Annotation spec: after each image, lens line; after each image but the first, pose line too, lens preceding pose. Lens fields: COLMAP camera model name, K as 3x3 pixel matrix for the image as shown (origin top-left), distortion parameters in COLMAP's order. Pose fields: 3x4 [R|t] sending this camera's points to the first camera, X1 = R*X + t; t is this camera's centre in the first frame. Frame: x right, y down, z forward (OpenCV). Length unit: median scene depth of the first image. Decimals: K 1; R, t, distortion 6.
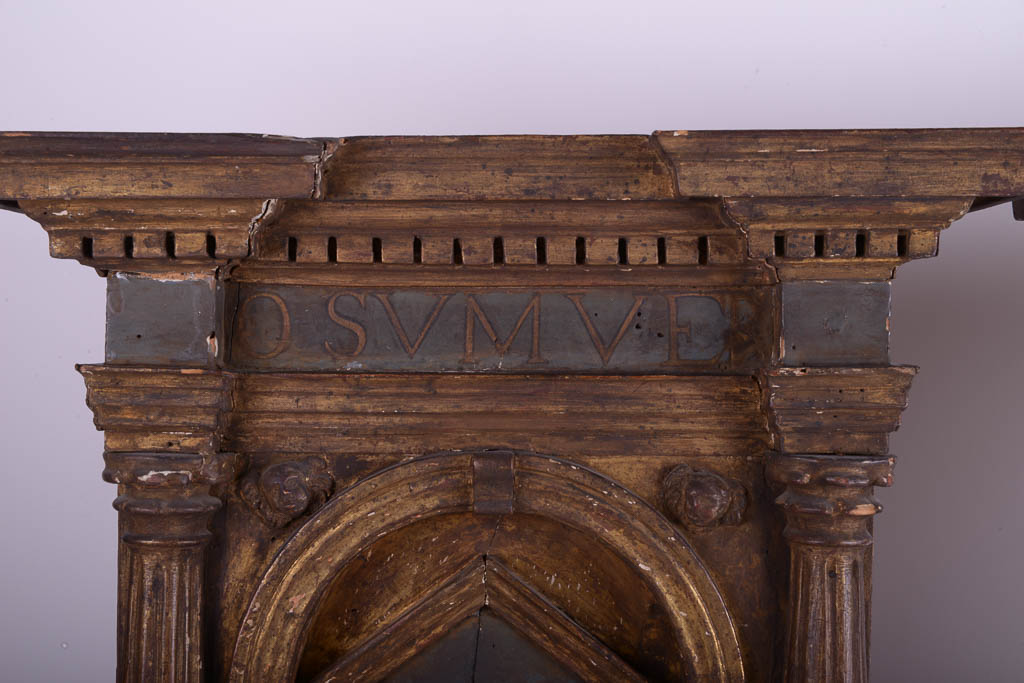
lens RADIAL K [[1726.5, 0, 512.0], [0, 1726.5, 341.5], [0, 0, 1]] dist [0.100730, 0.174728]
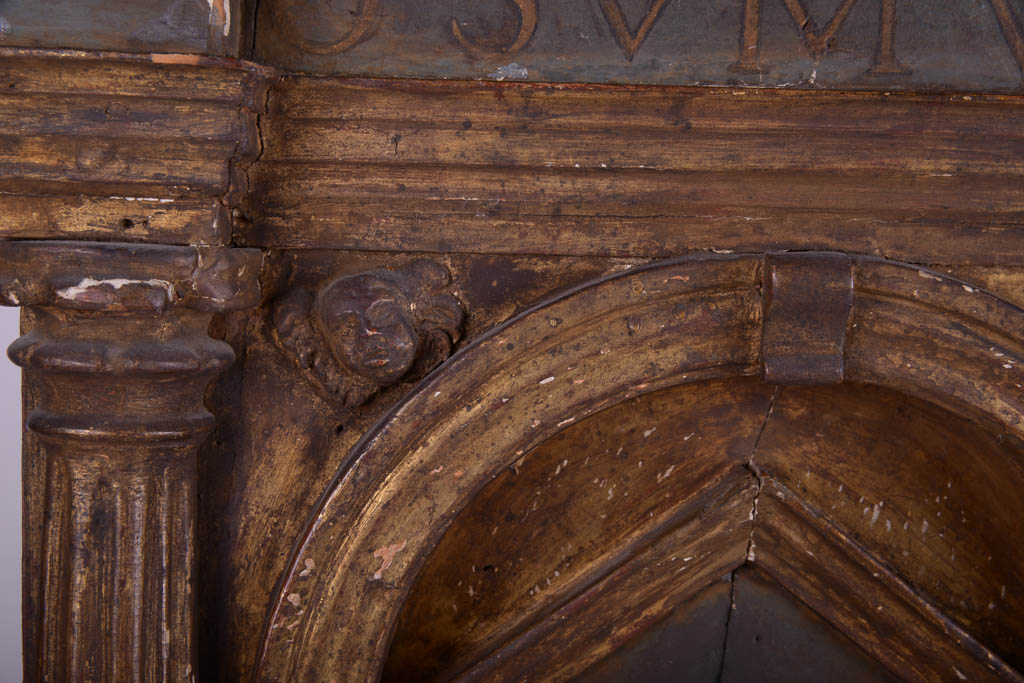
lens RADIAL K [[1603.1, 0, 512.0], [0, 1603.1, 341.5], [0, 0, 1]] dist [-0.009639, -0.047282]
pose [[0.999137, 0.012349, 0.039649, -0.108611], [-0.014808, 0.997946, 0.062331, 0.061226], [-0.038798, -0.062864, 0.997268, 0.555193]]
